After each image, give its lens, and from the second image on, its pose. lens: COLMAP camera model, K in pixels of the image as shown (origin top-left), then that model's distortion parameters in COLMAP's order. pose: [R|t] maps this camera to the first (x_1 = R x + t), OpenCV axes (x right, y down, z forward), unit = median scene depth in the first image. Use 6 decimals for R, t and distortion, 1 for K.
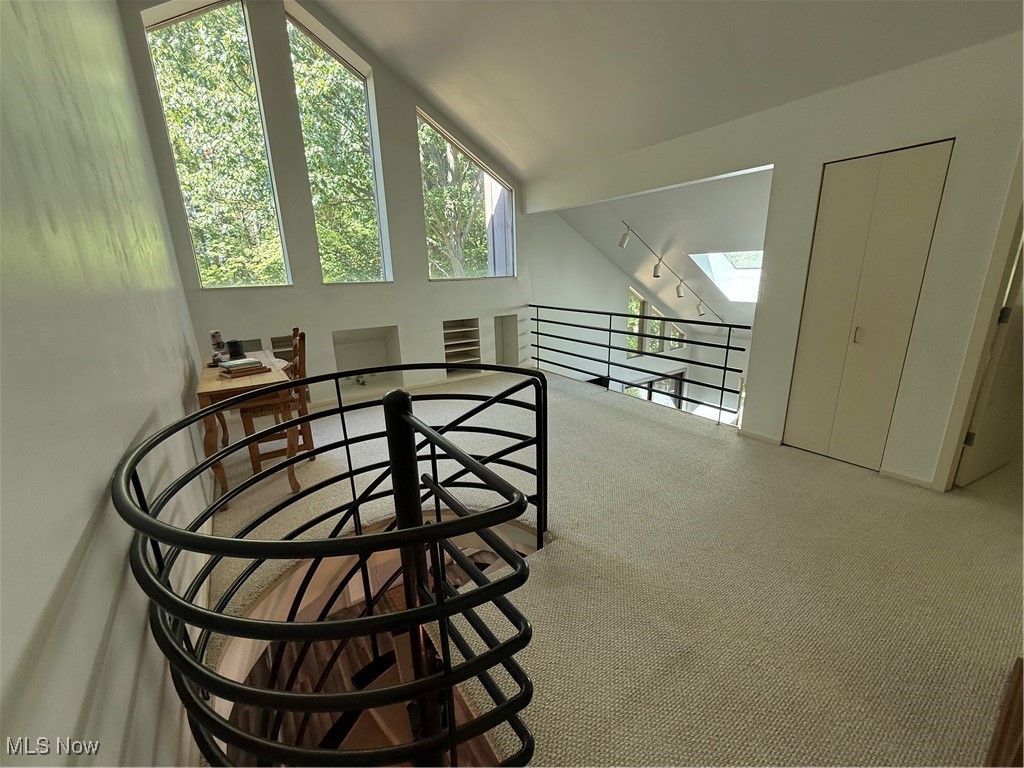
lens RADIAL K [[408.6, 0, 514.9], [0, 408.6, 381.8], [0, 0, 1]] dist [0.000307, 0.000887]
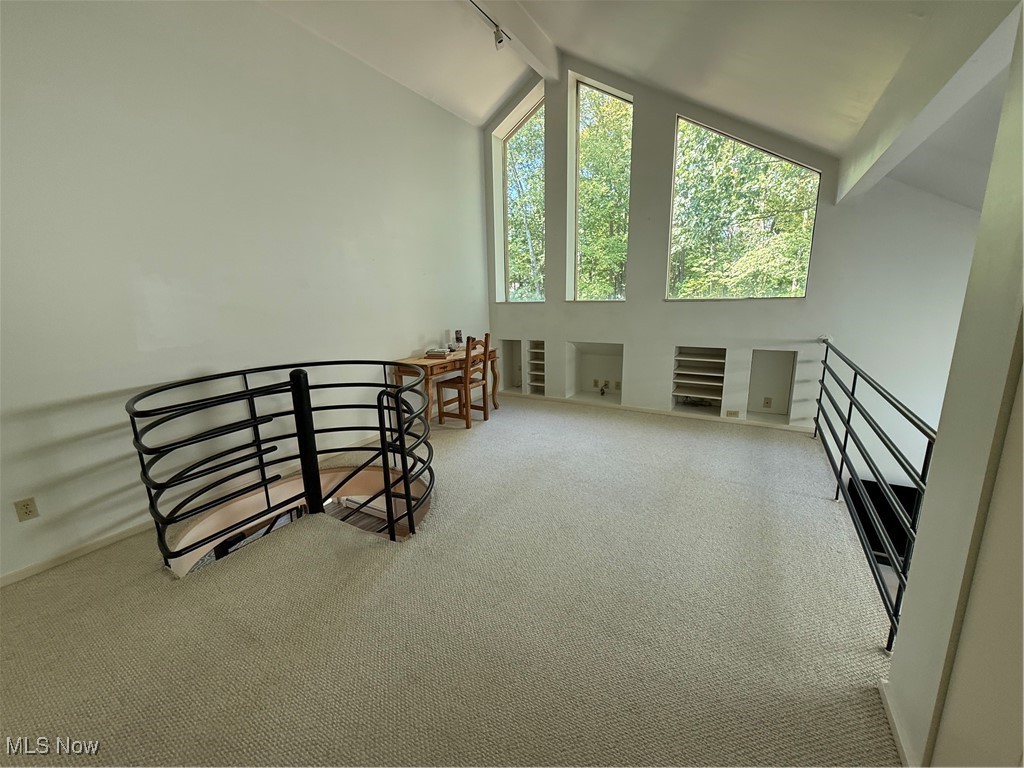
lens RADIAL K [[408.6, 0, 516.4], [0, 408.6, 384.0], [0, 0, 1]] dist [0.000307, 0.000887]
pose [[0.426721, 0.207802, -0.880186, 0.448616], [-0.225670, 0.966924, 0.118873, -0.091367], [0.875775, 0.147906, 0.459502, 0.285842]]
